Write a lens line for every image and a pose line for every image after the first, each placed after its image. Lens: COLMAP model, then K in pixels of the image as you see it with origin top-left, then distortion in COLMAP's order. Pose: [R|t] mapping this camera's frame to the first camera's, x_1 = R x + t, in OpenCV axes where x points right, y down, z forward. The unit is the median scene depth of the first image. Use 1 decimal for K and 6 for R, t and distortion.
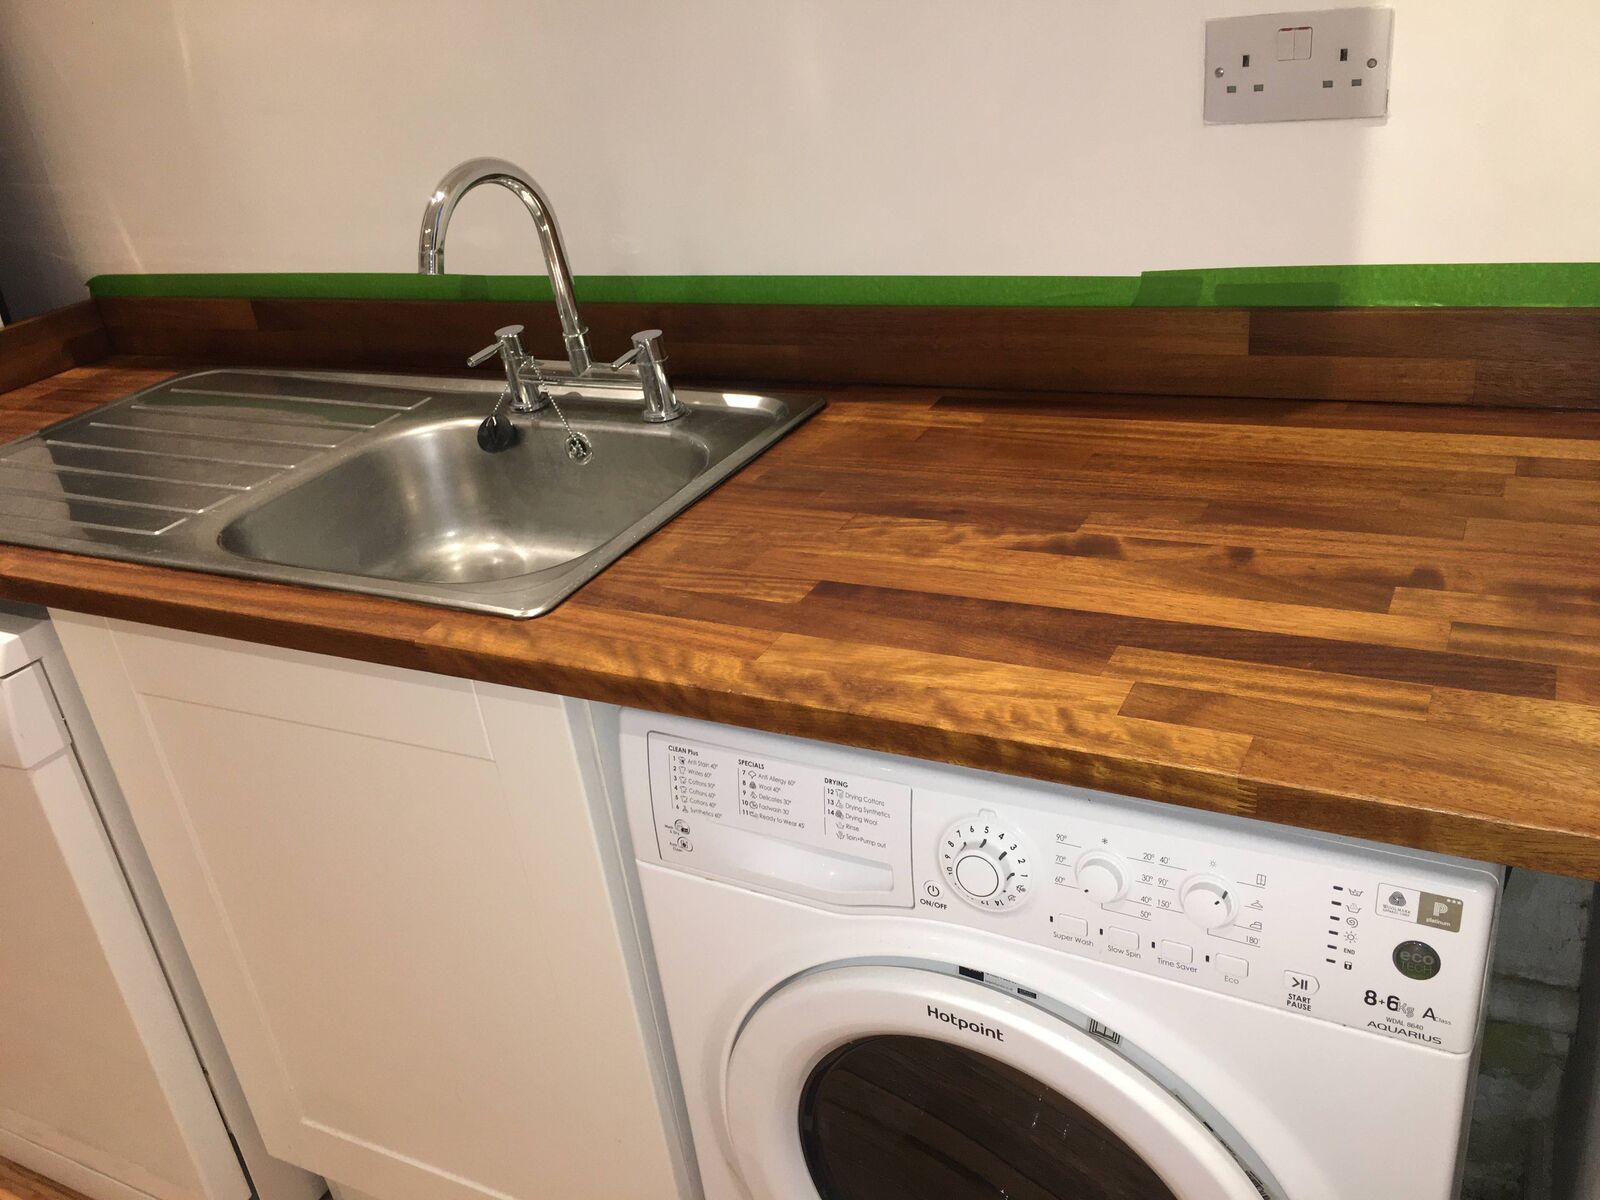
lens RADIAL K [[1391.9, 0, 800.0], [0, 1391.9, 600.0], [0, 0, 1]] dist [0.088566, -0.146484]
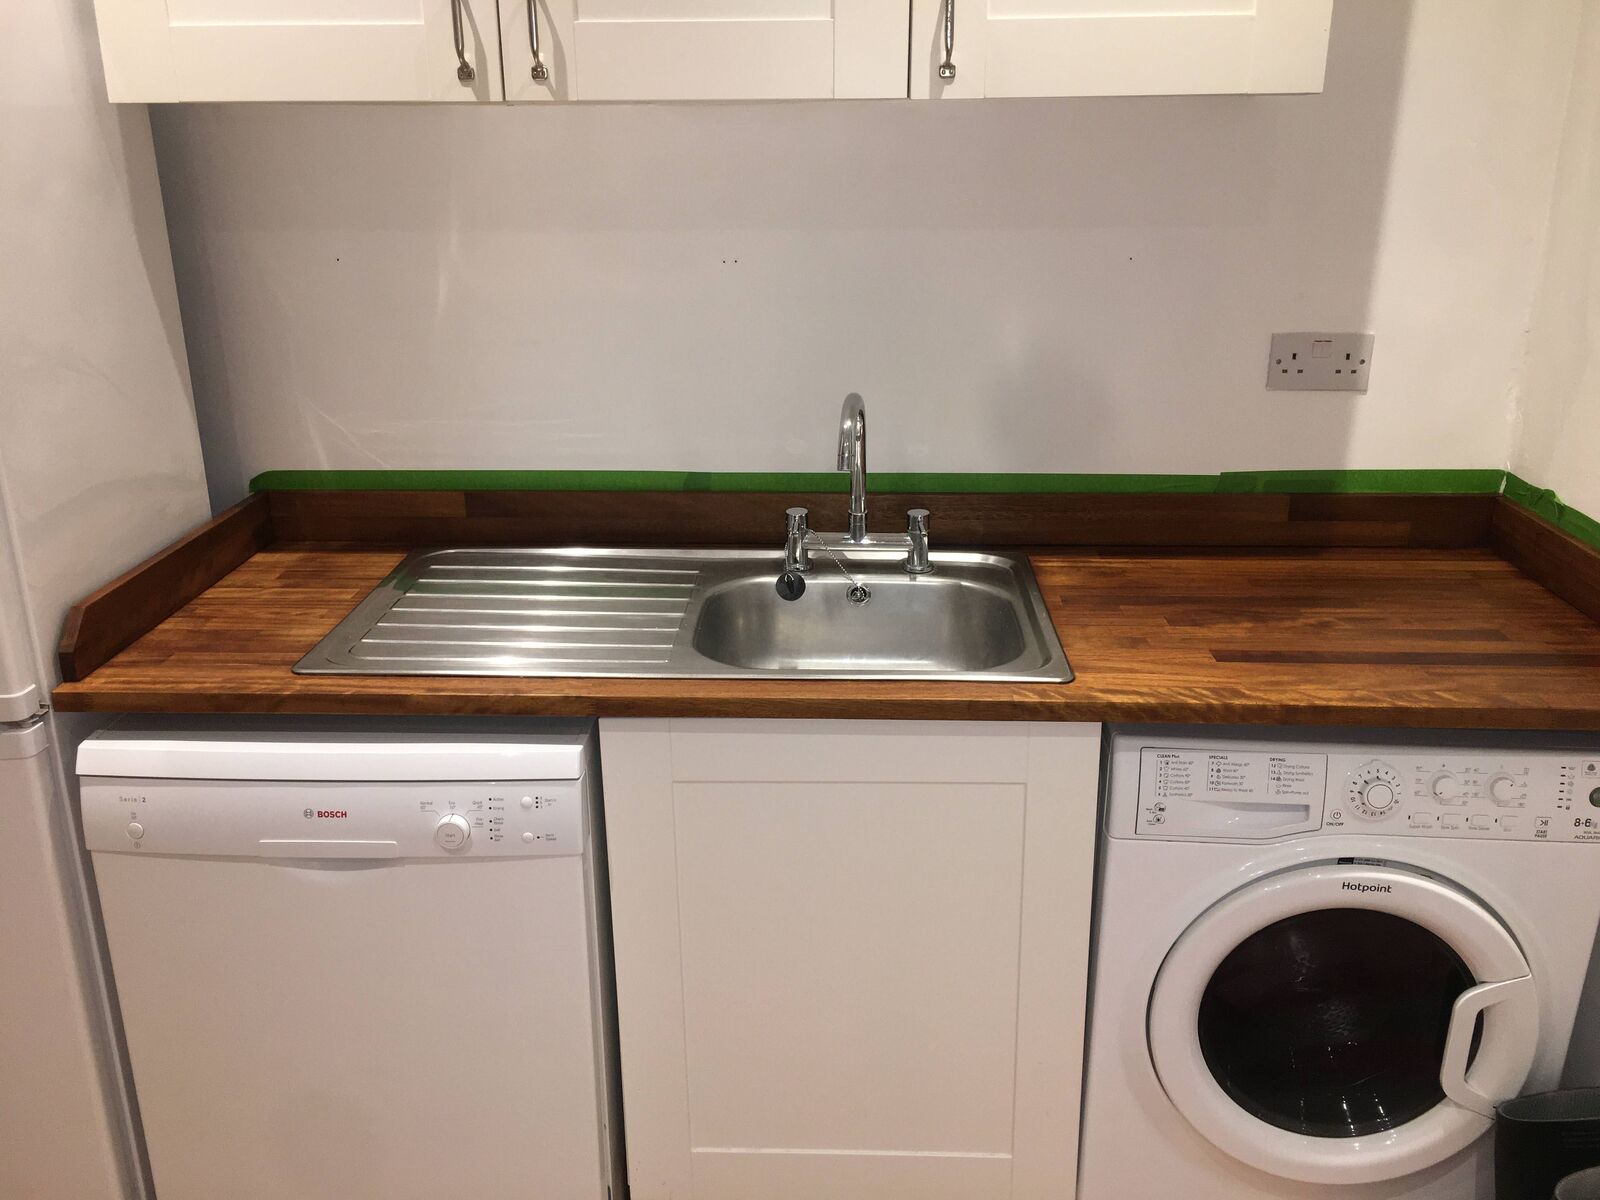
lens RADIAL K [[1391.9, 0, 800.0], [0, 1391.9, 600.0], [0, 0, 1]] dist [0.088566, -0.146484]
pose [[0.895043, -0.030663, 0.444924, -1.160093], [0.095638, 0.987621, -0.124328, 0.088627], [-0.435604, 0.153831, 0.886896, -0.276005]]
